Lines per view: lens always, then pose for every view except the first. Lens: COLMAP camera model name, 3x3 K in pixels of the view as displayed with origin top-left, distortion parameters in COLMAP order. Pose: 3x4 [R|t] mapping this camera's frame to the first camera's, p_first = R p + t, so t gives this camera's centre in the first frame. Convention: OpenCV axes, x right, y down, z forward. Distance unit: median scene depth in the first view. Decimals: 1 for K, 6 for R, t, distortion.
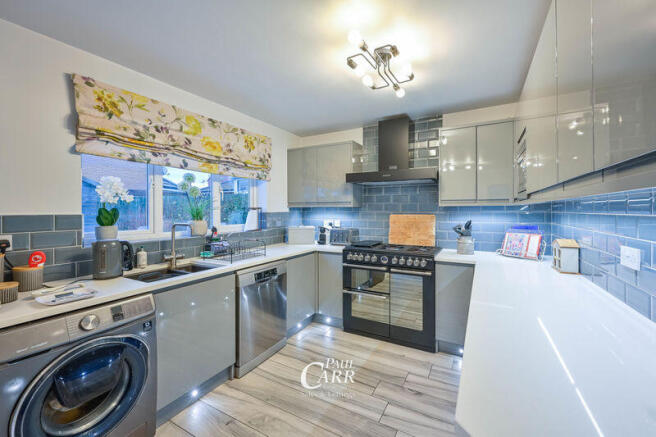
lens RADIAL K [[259.8, 0, 348.7], [0, 259.8, 209.4], [0, 0, 1]] dist [-0.000123, -0.000026]
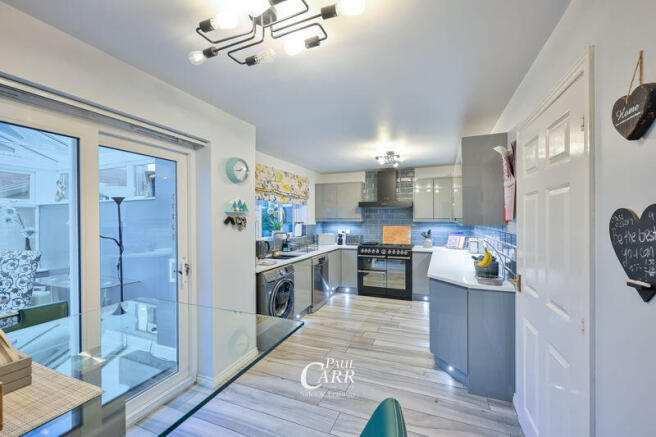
lens RADIAL K [[267.8, 0, 327.5], [0, 267.8, 218.6], [0, 0, 1]] dist [-0.000583, -0.000142]
pose [[0.997235, -0.004153, 0.074194, -0.354359], [0.003802, 0.999981, 0.004866, -0.040721], [-0.074213, -0.004570, 0.997232, -0.744615]]
